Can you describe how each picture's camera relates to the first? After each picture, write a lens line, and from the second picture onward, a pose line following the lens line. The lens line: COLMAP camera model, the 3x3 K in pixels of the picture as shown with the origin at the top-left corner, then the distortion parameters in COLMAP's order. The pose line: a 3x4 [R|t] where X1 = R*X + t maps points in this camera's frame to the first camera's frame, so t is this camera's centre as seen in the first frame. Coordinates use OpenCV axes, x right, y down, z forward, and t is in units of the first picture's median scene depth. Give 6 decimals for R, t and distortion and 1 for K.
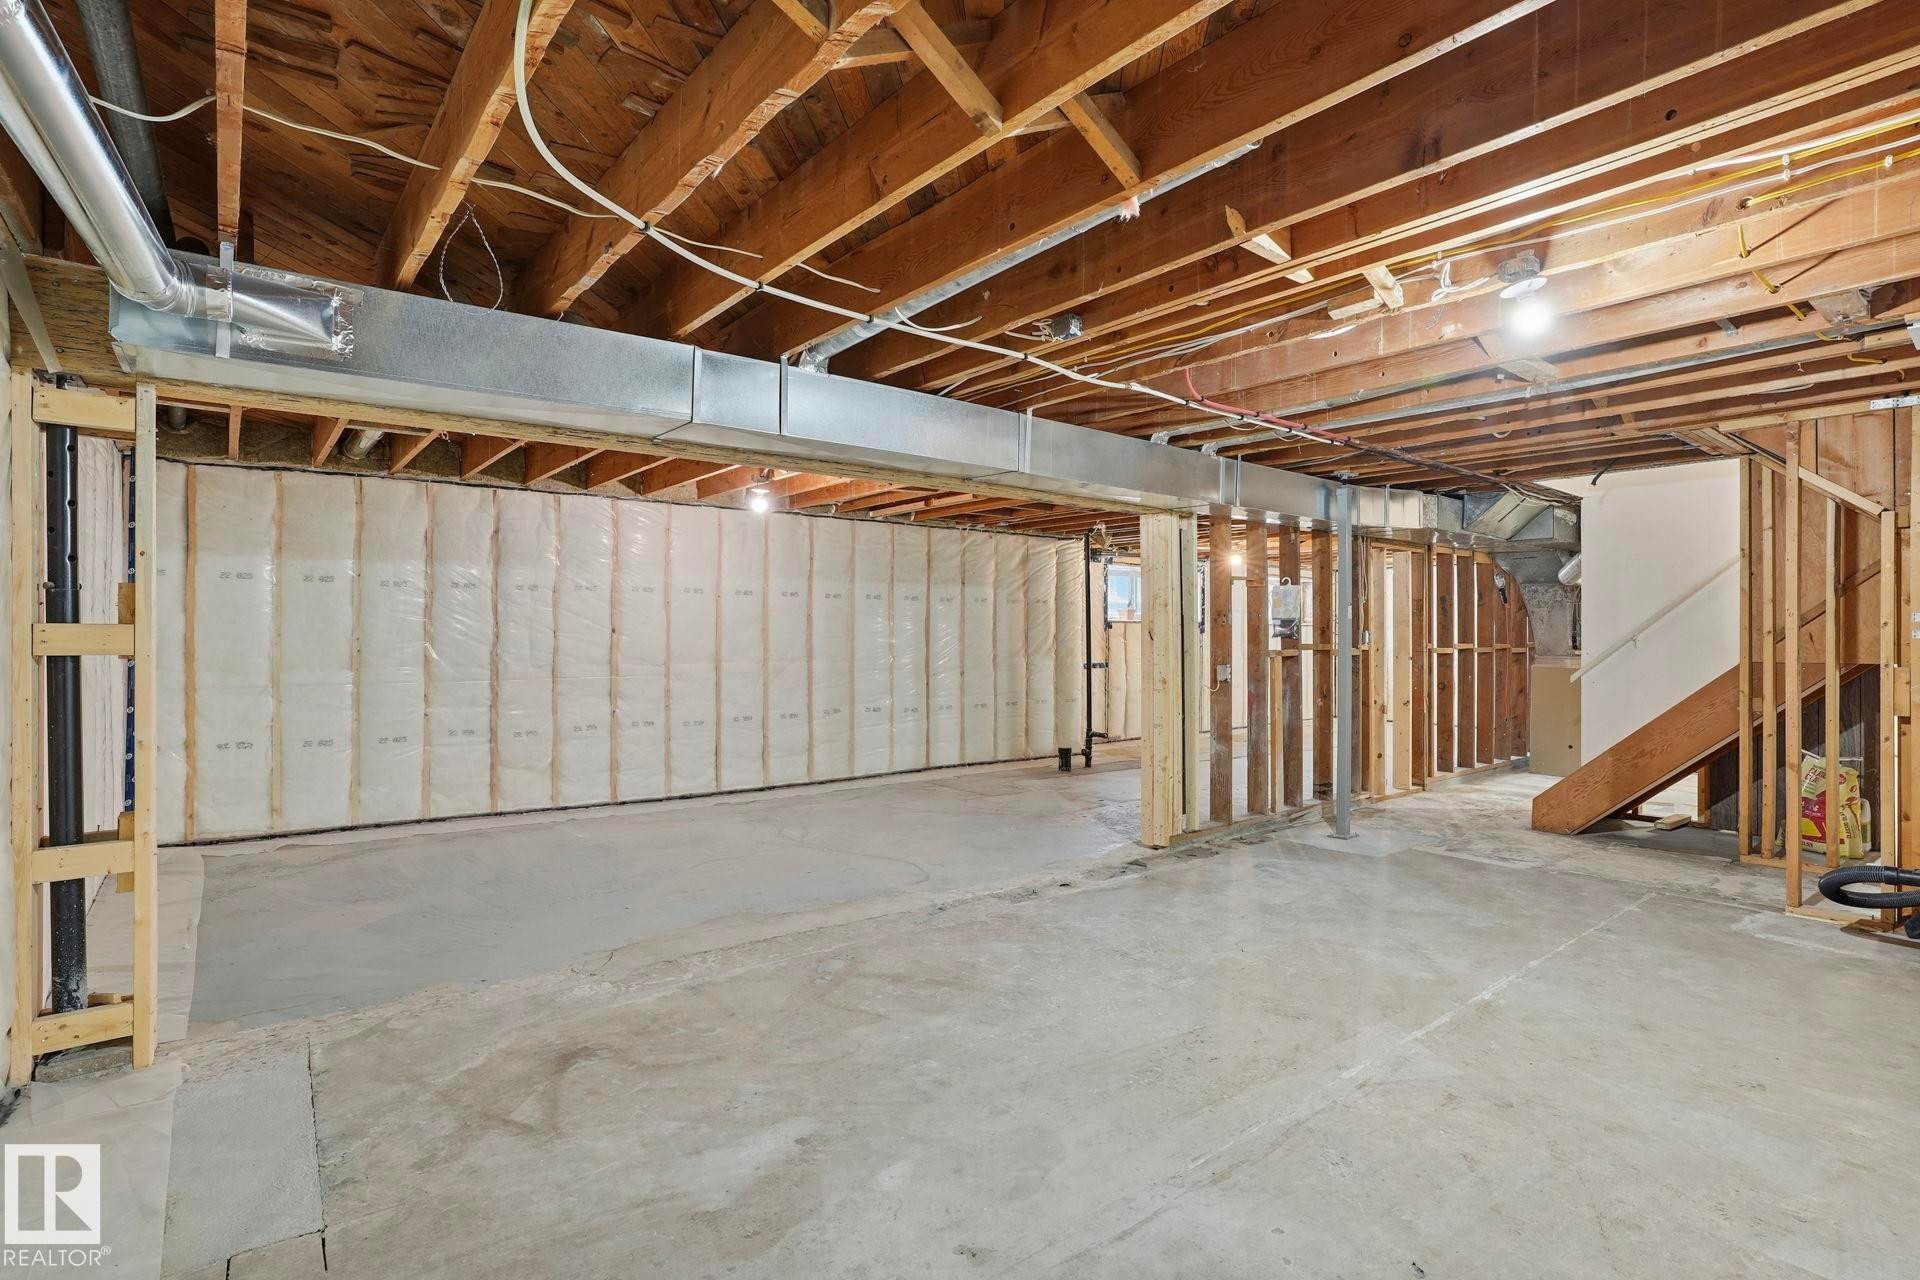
lens RADIAL K [[945.2, 0, 960.0], [0, 945.2, 640.0], [0, 0, 1]] dist [-0.000393, 0.000736]
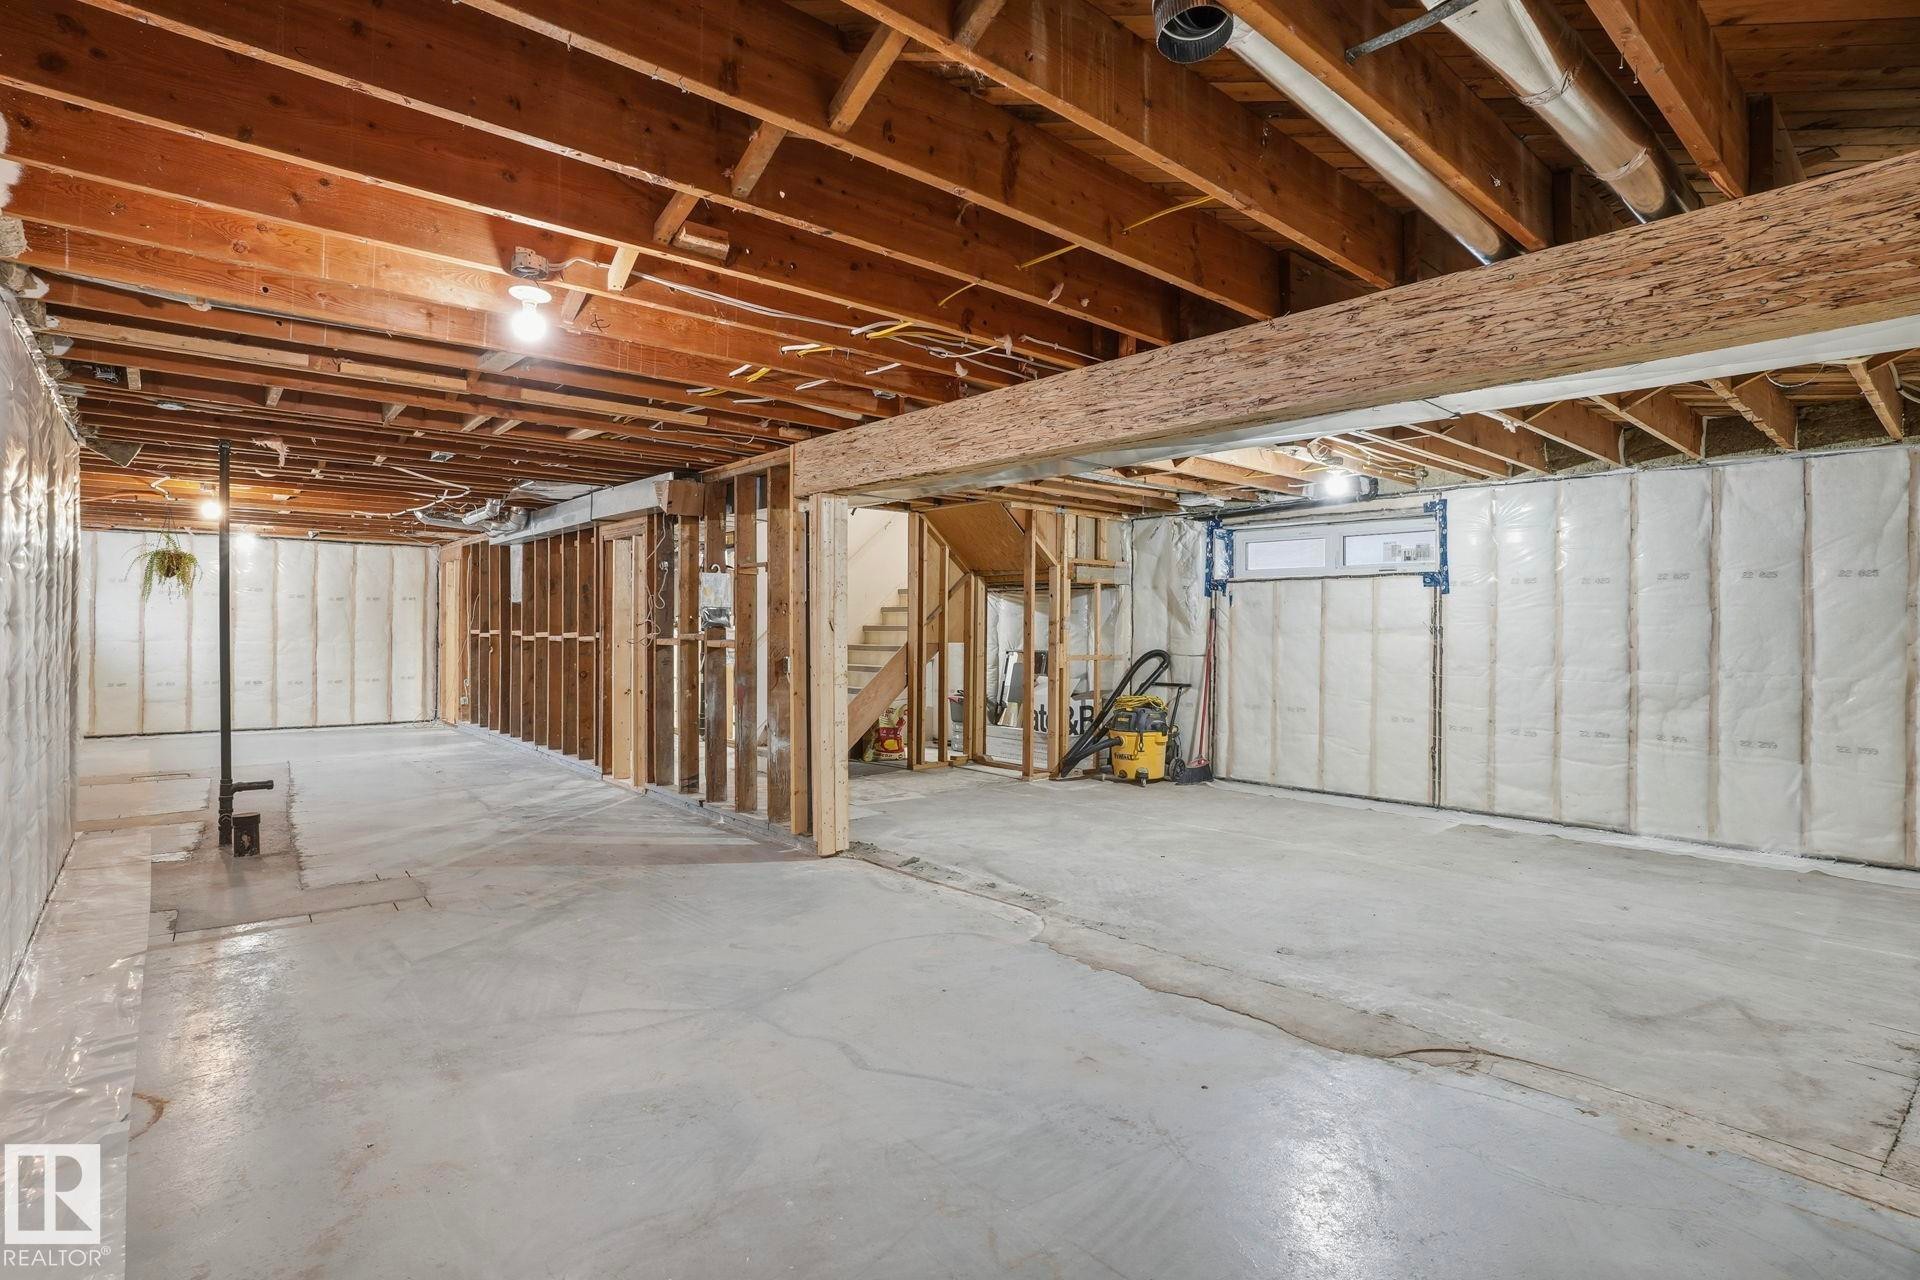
lens RADIAL K [[945.2, 0, 960.0], [0, 945.2, 640.0], [0, 0, 1]] dist [-0.000393, 0.000736]
pose [[-0.060269, -0.007092, 0.998157, -1.198706], [-0.001481, 0.999974, 0.007015, -0.002590], [-0.998181, -0.001056, -0.060278, 1.523229]]
